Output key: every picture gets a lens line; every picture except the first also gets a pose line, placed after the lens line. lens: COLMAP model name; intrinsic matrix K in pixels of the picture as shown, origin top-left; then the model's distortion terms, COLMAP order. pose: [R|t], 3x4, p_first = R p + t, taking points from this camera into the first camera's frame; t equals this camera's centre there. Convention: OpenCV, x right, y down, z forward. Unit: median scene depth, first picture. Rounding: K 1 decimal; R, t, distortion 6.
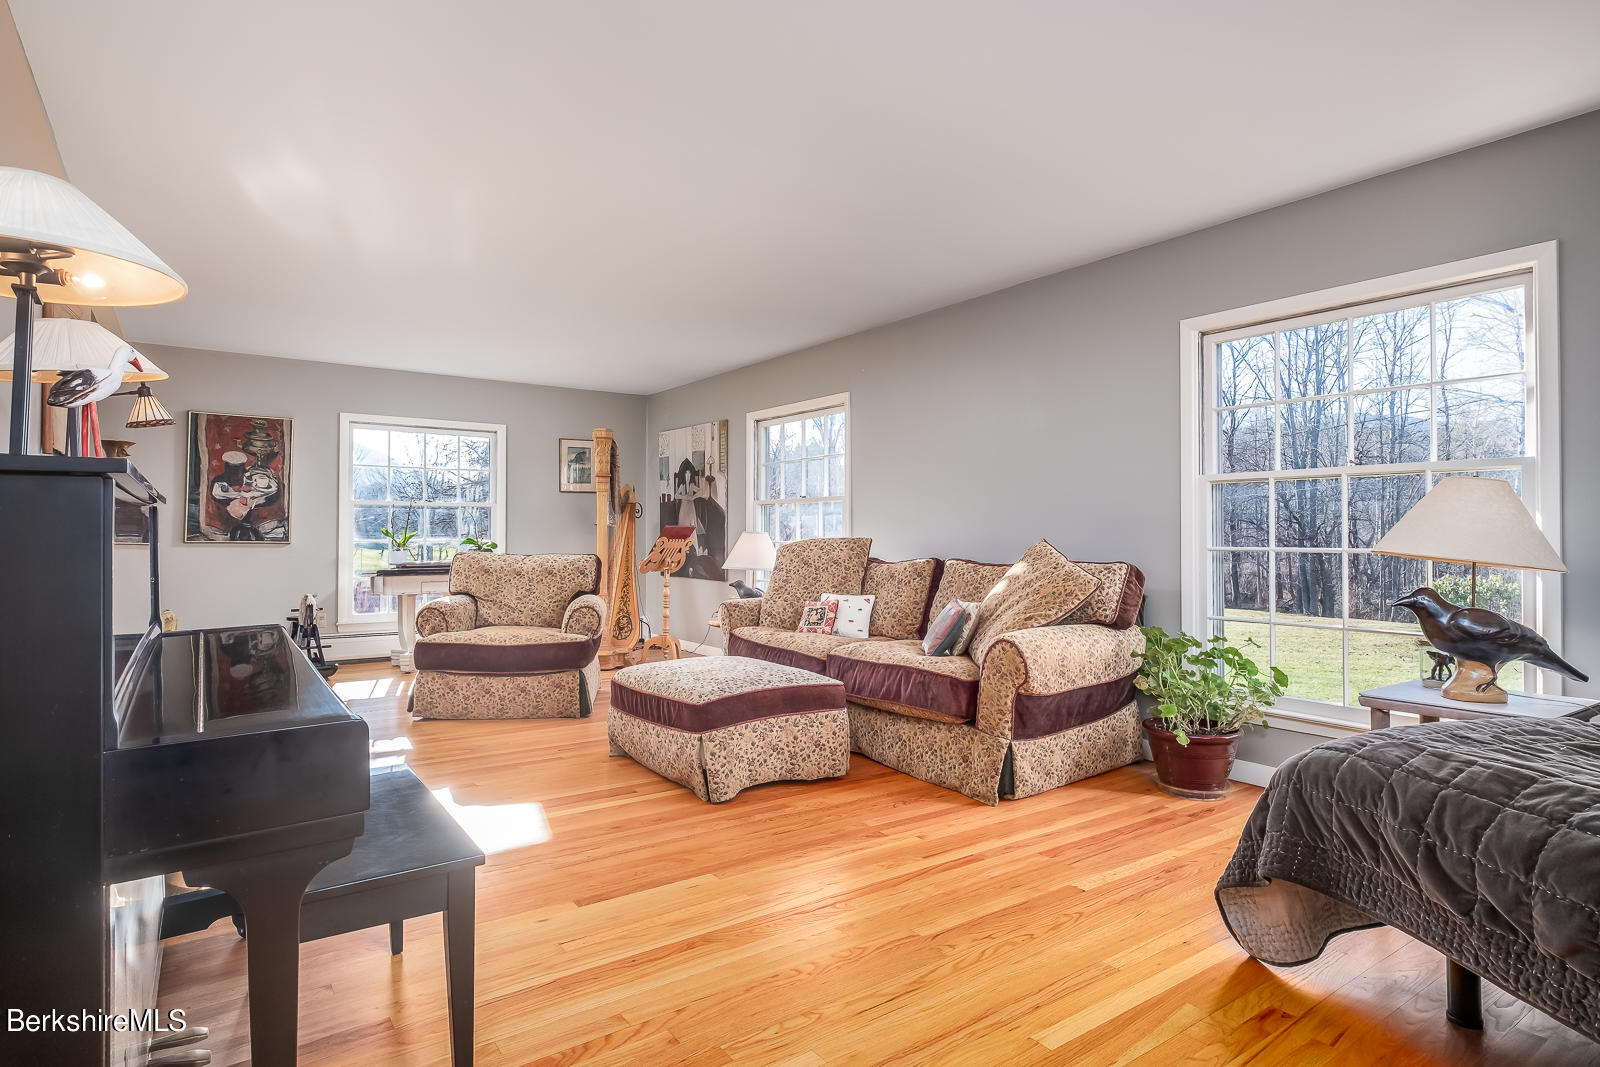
lens RADIAL K [[837.5, 0, 798.5], [0, 837.5, 532.8], [0, 0, 1]] dist [-0.000129, -0.001874]
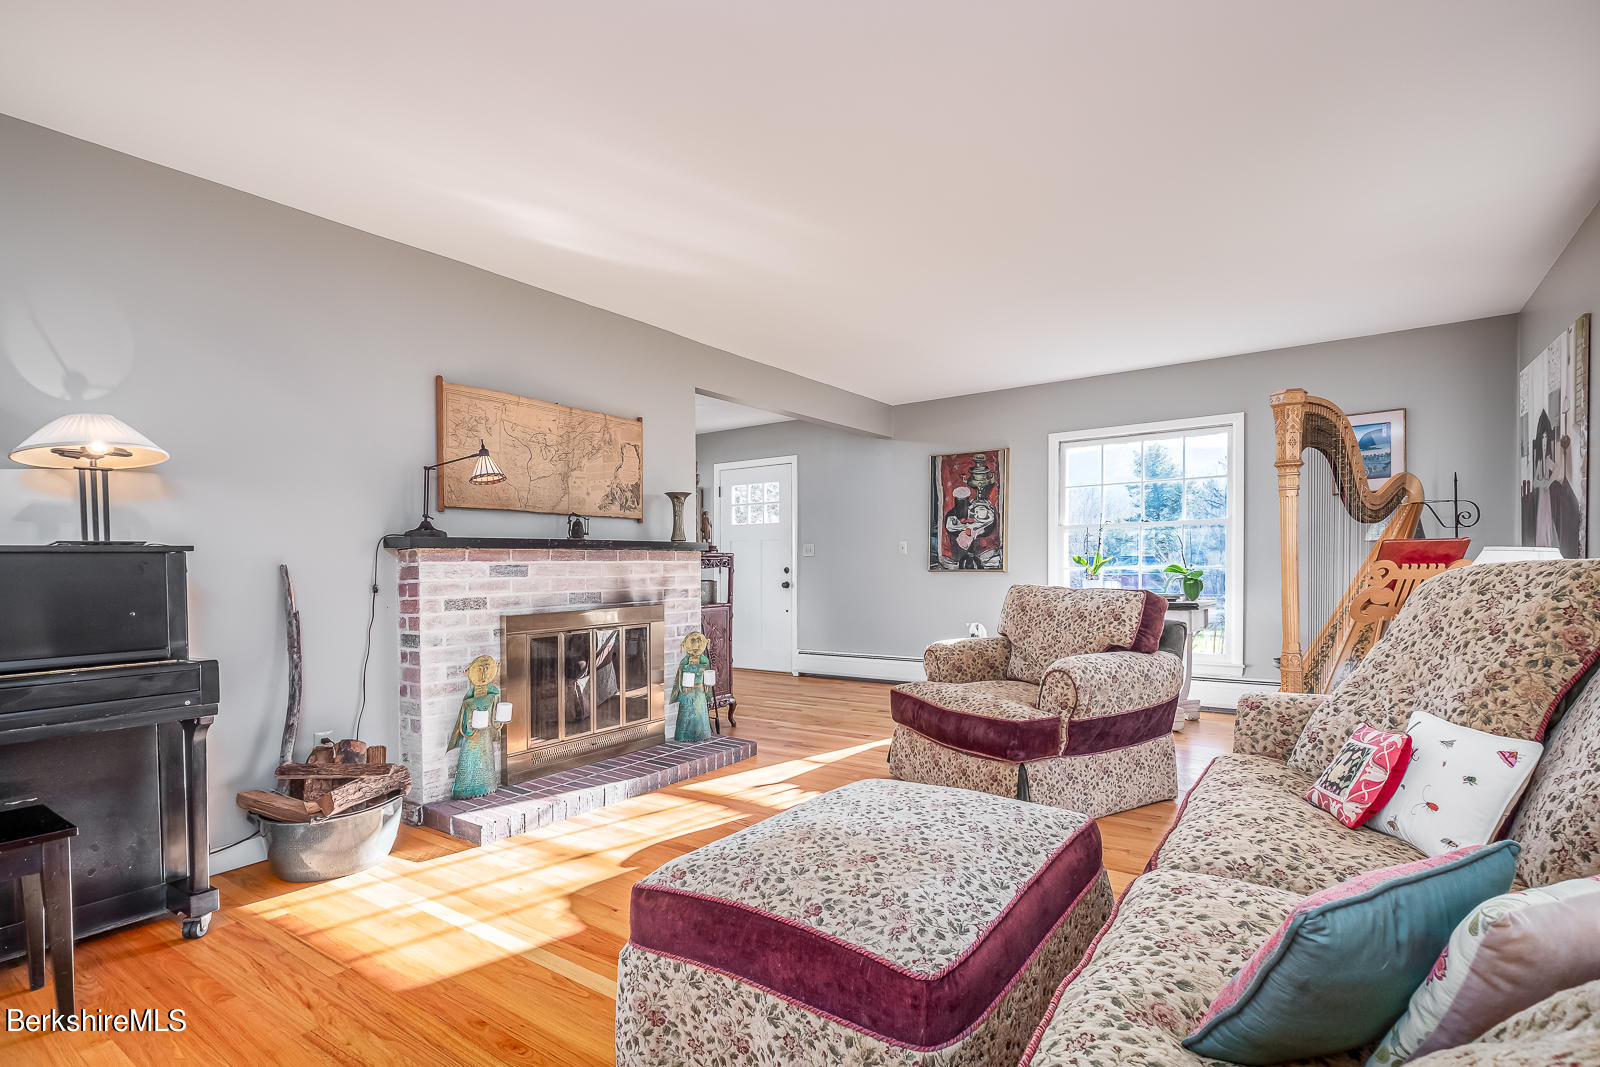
lens RADIAL K [[767.9, 0, 811.8], [0, 767.9, 586.1], [0, 0, 1]] dist [-0.001504, -0.000051]
pose [[0.351053, 0.017493, -0.936192, 0.187412], [0.017894, 0.999518, 0.025386, 0.002100], [0.936184, -0.025664, 0.350571, 0.465797]]
